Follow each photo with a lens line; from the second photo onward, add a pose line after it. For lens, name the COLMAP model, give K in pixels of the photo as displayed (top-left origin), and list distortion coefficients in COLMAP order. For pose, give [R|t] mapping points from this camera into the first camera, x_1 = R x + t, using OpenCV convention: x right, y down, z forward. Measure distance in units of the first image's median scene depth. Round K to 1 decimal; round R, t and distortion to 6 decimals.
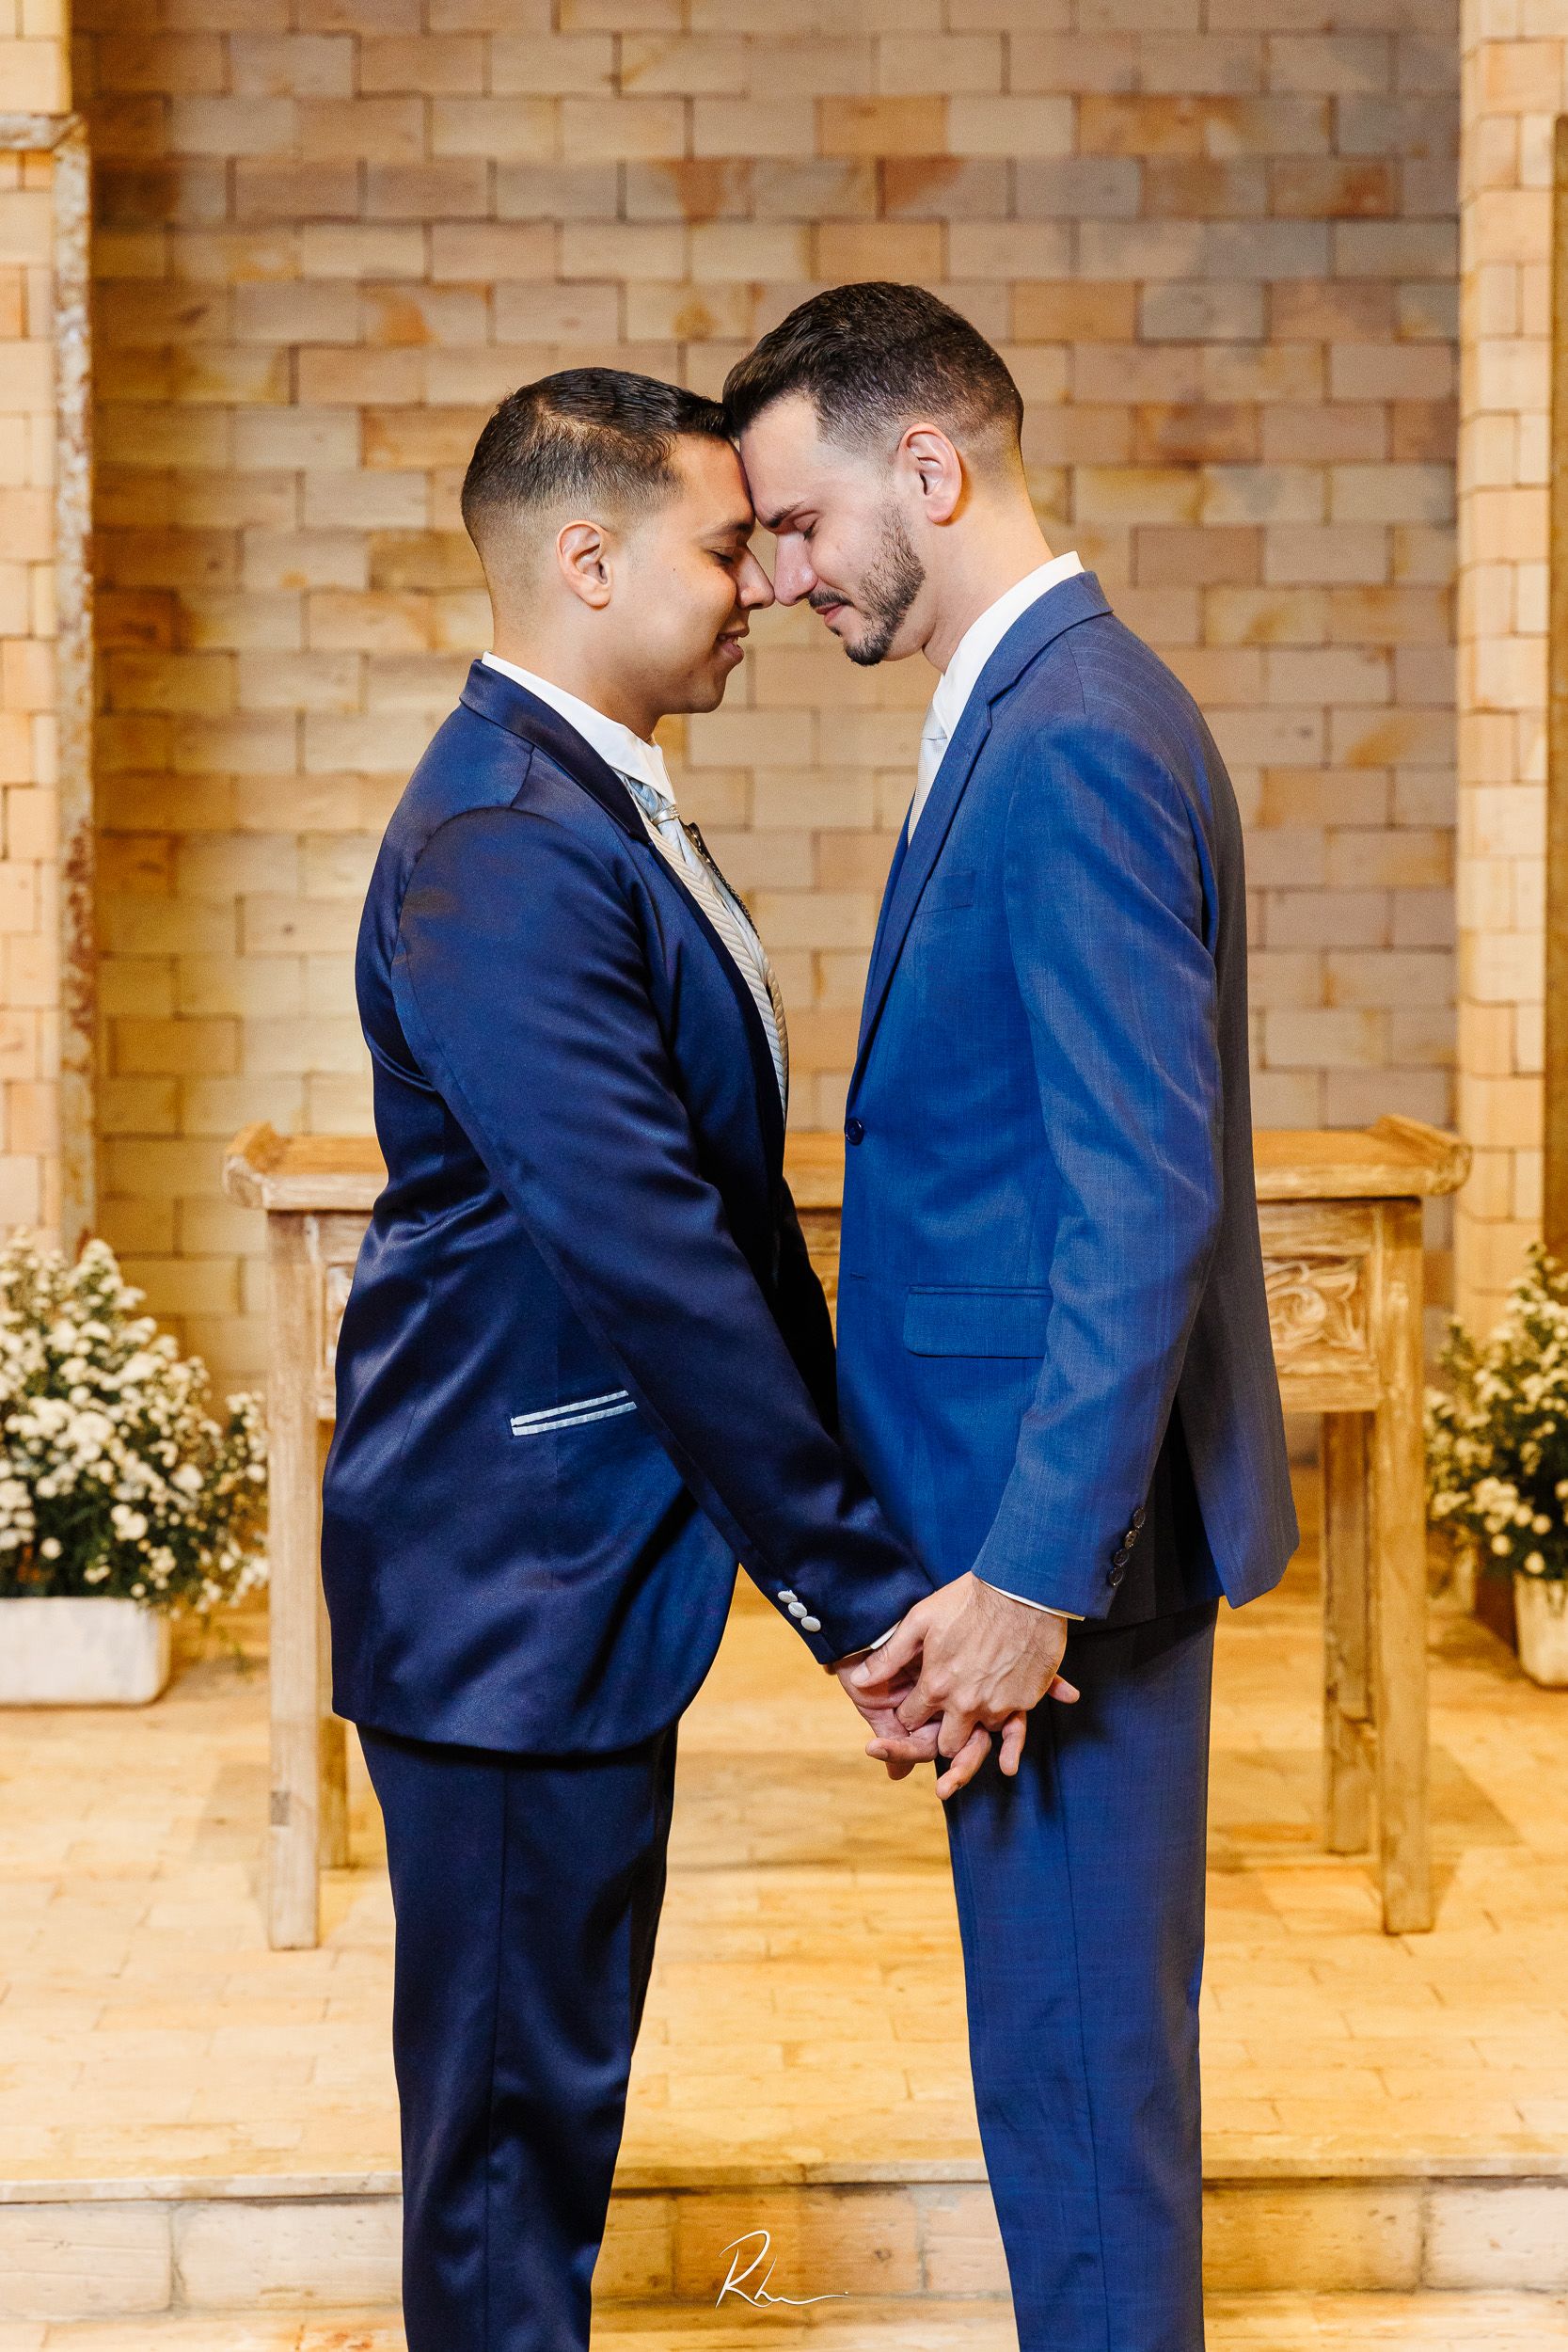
lens RADIAL K [[5117.9, 0, 784.0], [0, 5117.9, 1176.0], [0, 0, 1]] dist [-0.027385, 0.045051]
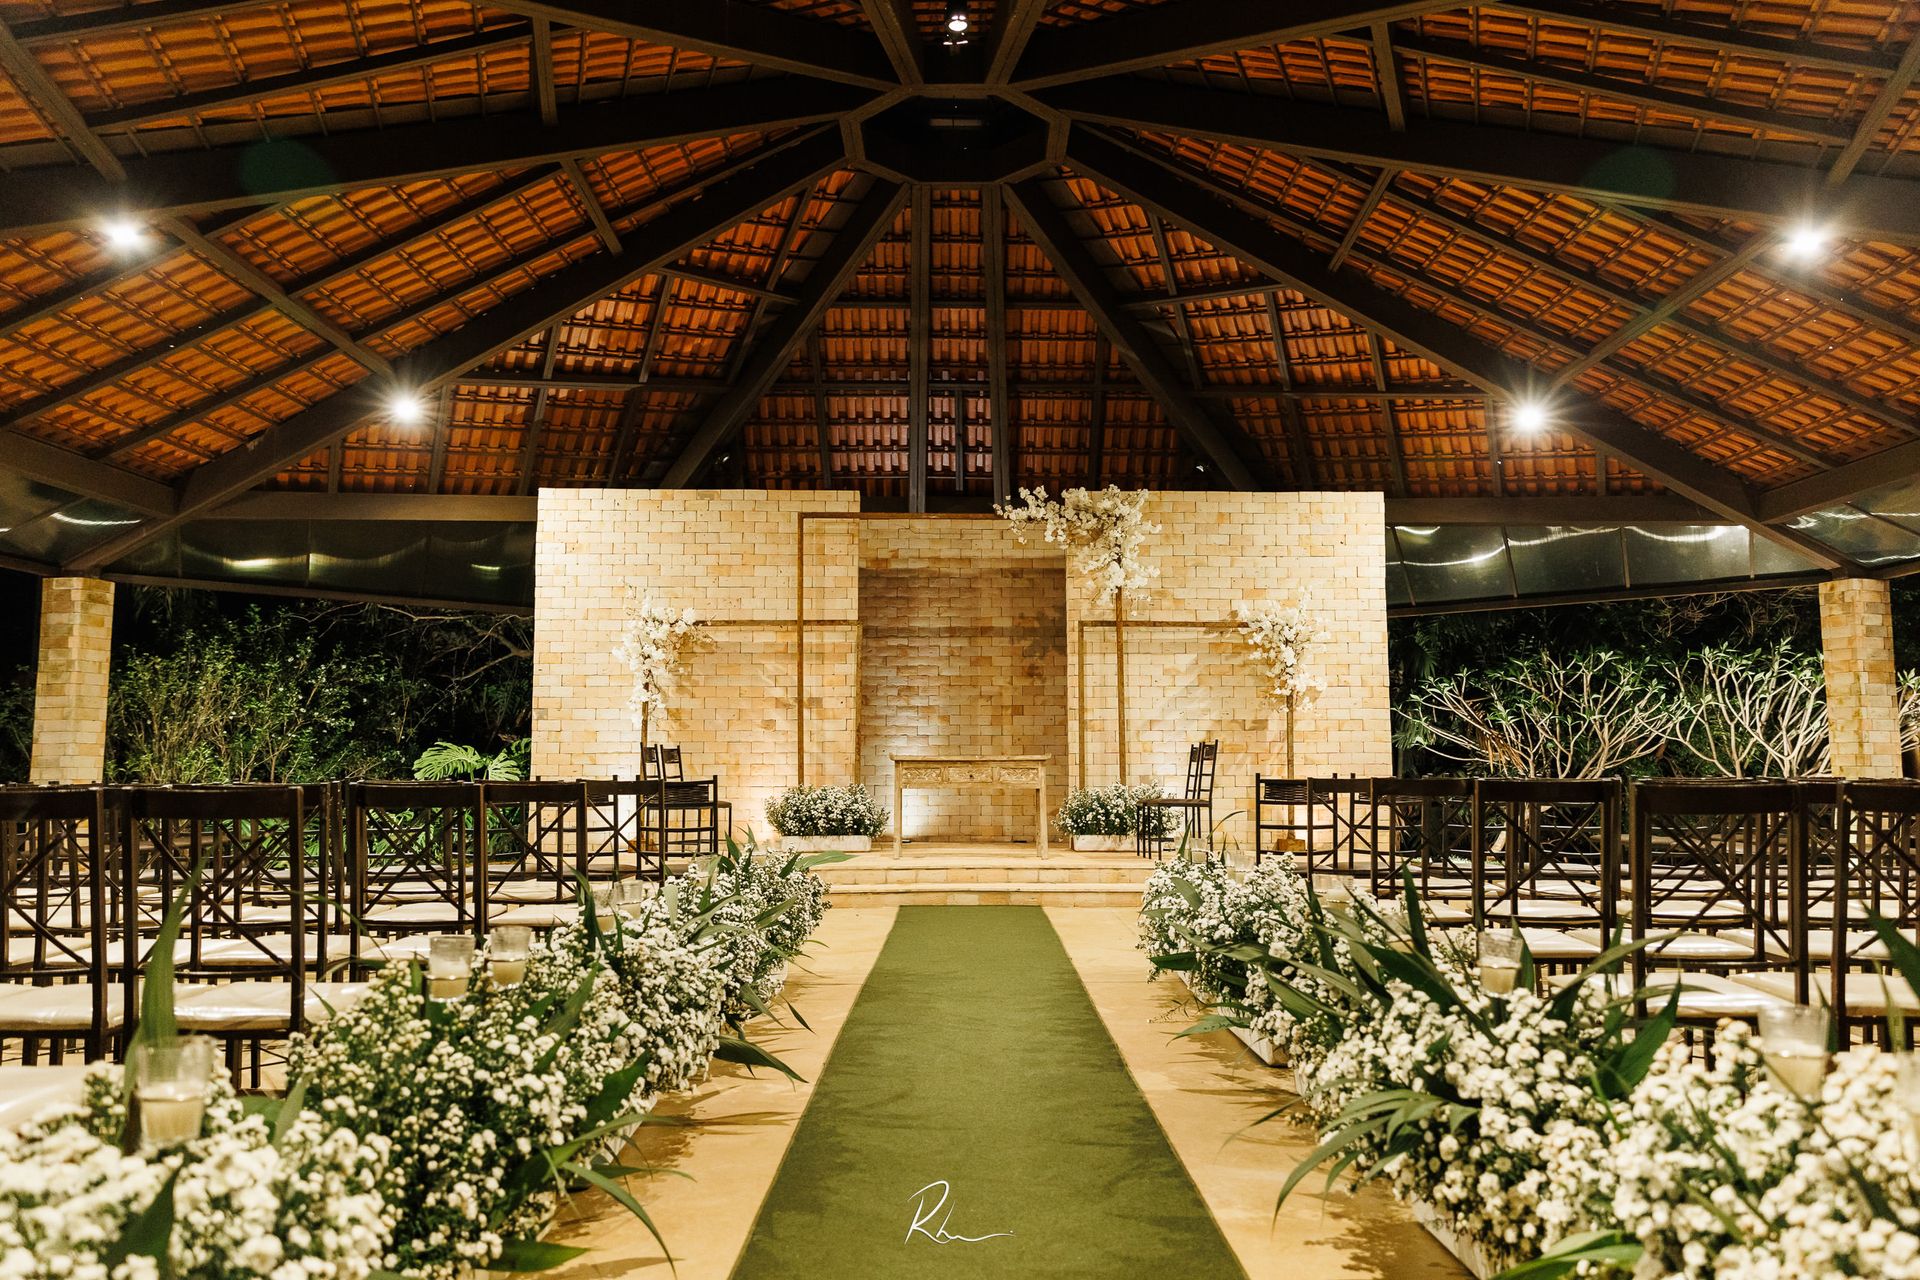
lens RADIAL K [[1259.4, 0, 979.2], [0, 1259.4, 634.4], [0, 0, 1]] dist [0.004308, 0.000241]
pose [[0.999977, 0.003633, 0.005794, 0.009818], [-0.002457, 0.981497, -0.191464, 0.130975], [-0.006382, 0.191445, 0.981483, -0.640006]]
